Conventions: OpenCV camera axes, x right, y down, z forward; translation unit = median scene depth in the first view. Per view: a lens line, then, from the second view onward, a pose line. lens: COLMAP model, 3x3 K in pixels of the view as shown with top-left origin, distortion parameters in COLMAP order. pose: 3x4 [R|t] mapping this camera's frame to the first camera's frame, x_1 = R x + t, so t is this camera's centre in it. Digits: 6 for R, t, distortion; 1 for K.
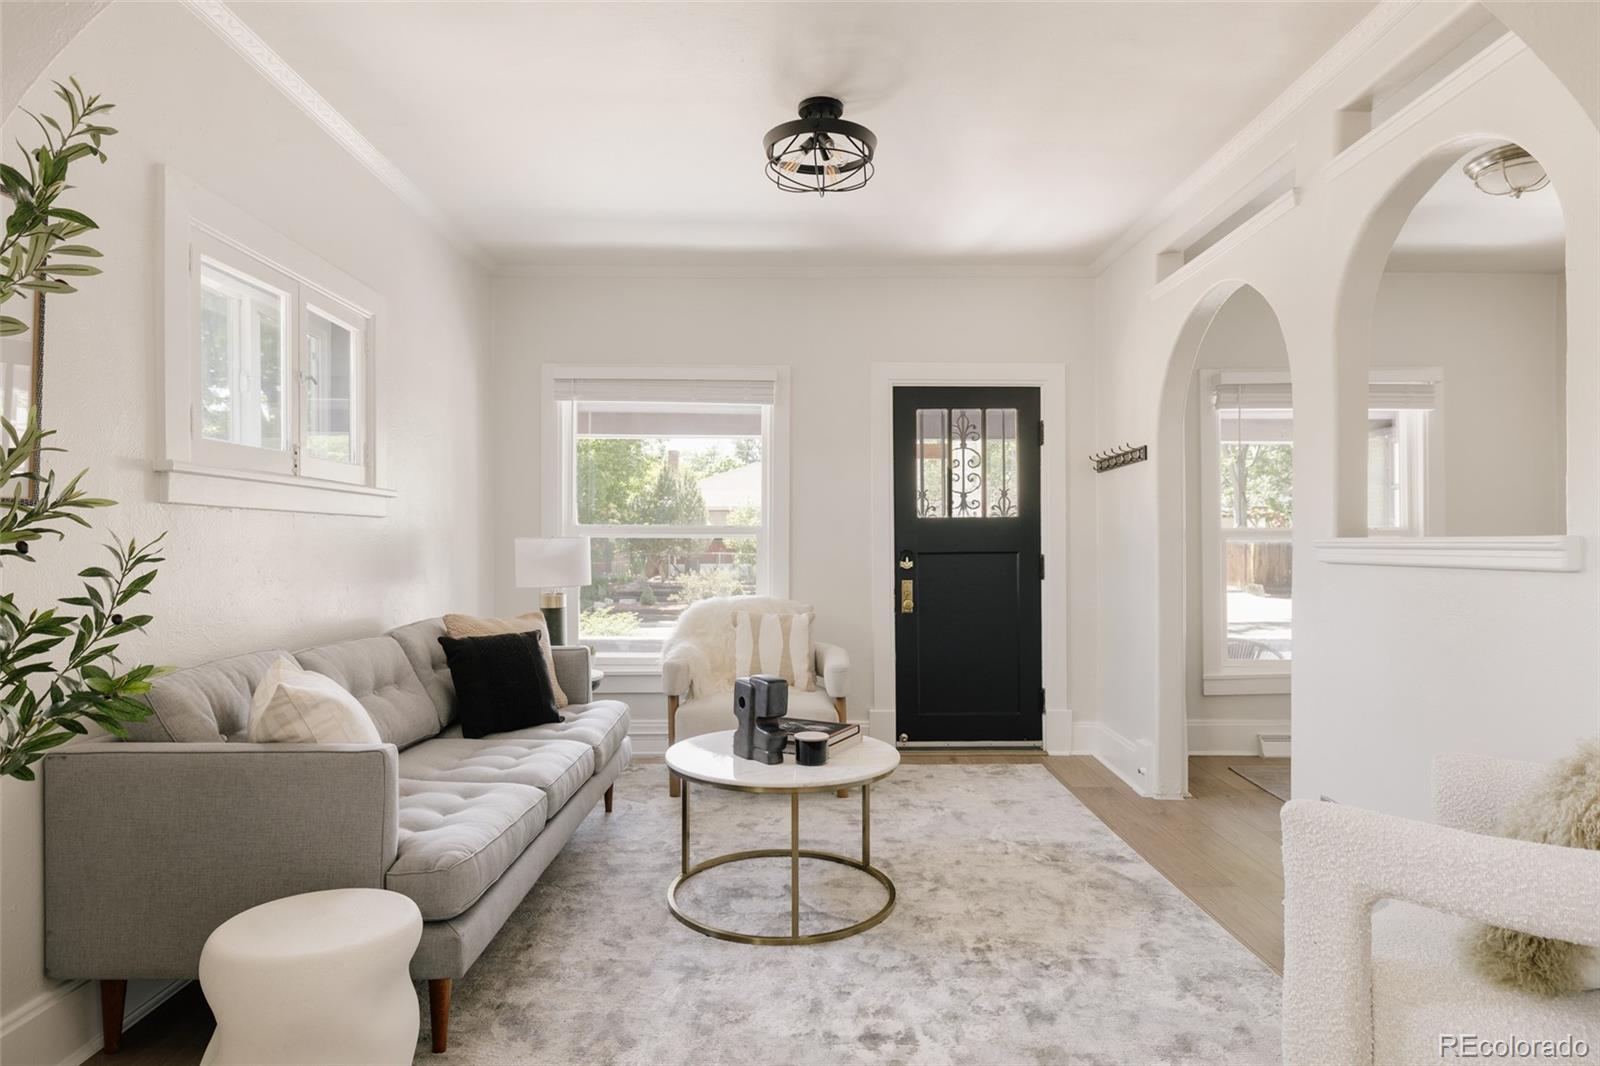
lens RADIAL K [[907.2, 0, 801.5], [0, 907.2, 544.5], [0, 0, 1]] dist [-0.000081, 0.000721]
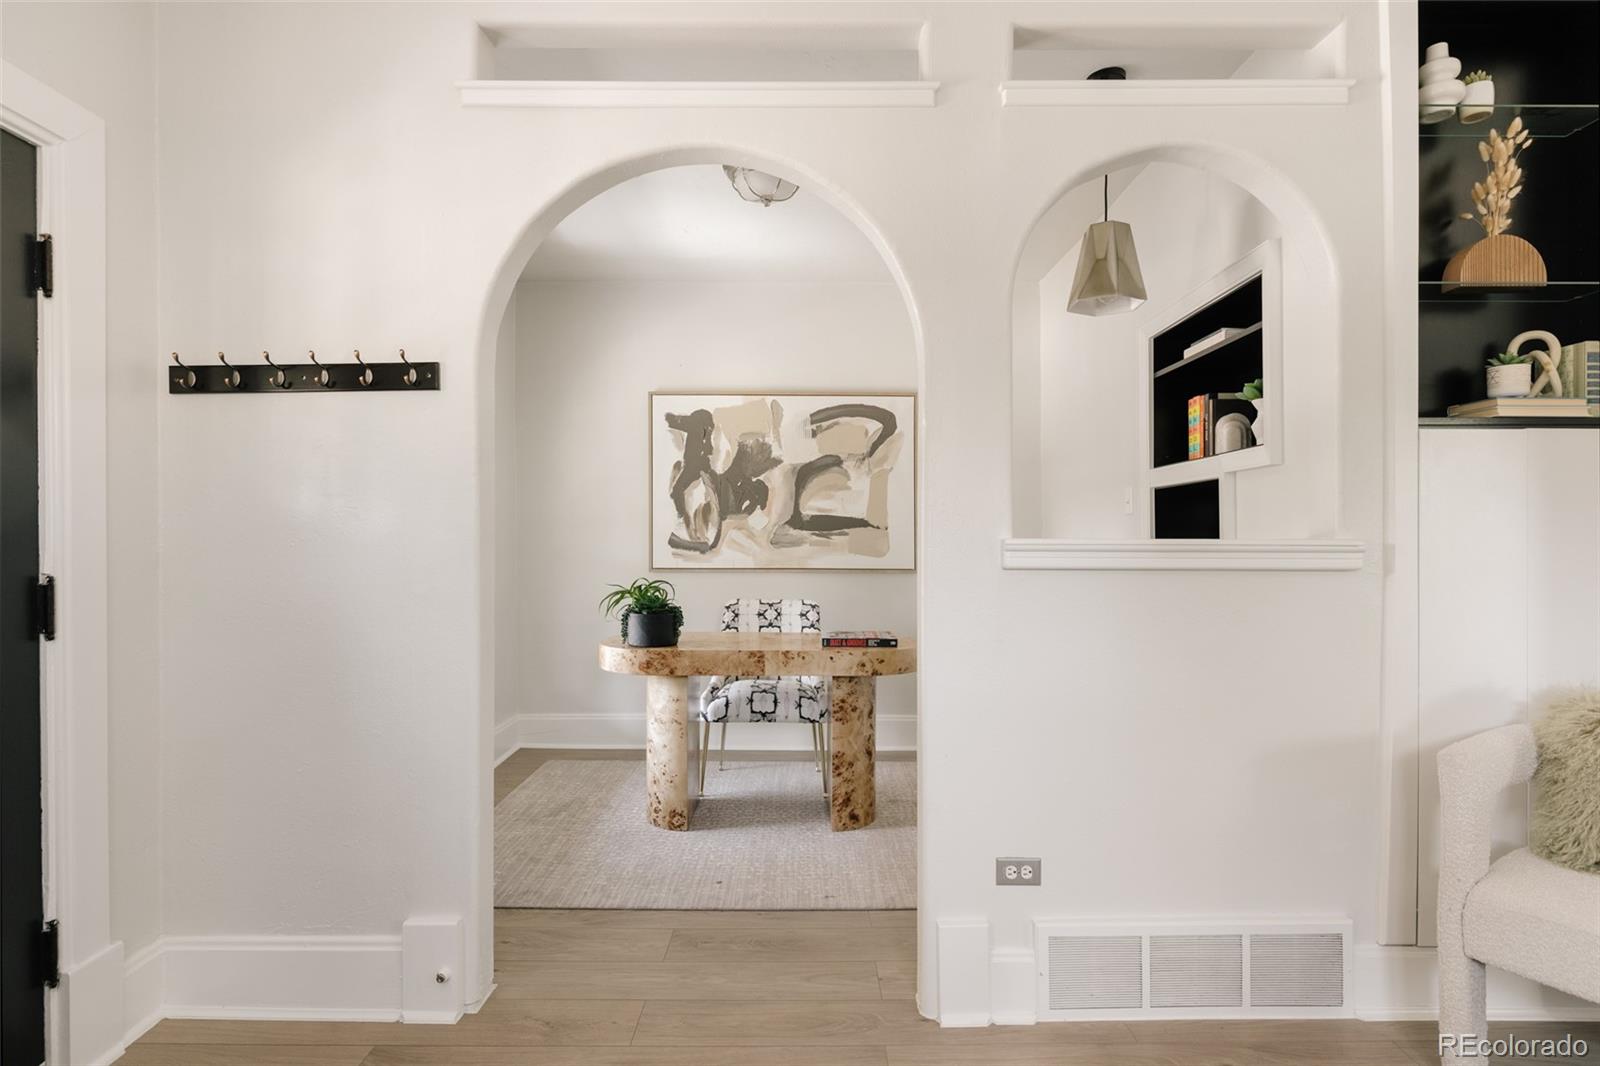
lens RADIAL K [[816.6, 0, 794.6], [0, 816.6, 541.4], [0, 0, 1]] dist [-0.002296, 0.000025]
pose [[0.013853, 0.002226, 0.999902, -0.097538], [0.000820, 0.999997, -0.002237, -0.002623], [-0.999904, 0.000851, 0.013851, 0.769723]]
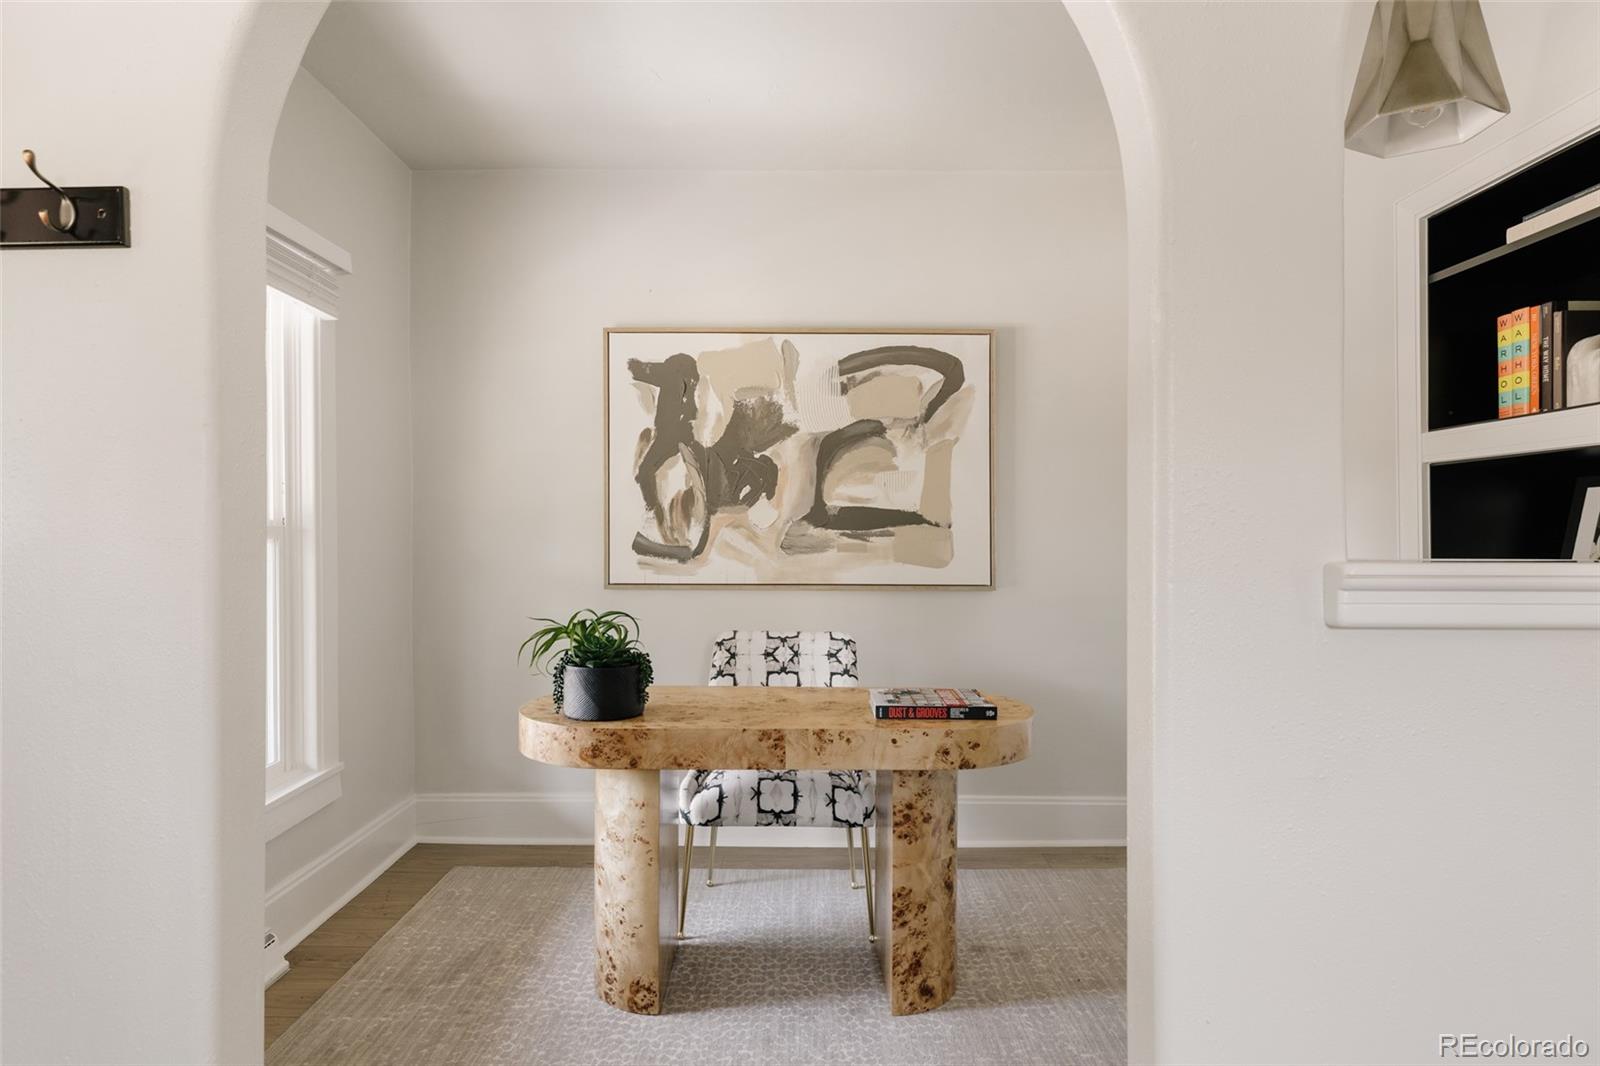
lens RADIAL K [[931.4, 0, 797.8], [0, 931.4, 536.9], [0, 0, 1]] dist [0.000989, 0.001534]
pose [[-0.001091, 0.000233, 0.999999, 0.115299], [0.000201, 1.000000, -0.000233, -0.011574], [-0.999999, 0.000201, -0.001091, 0.799510]]
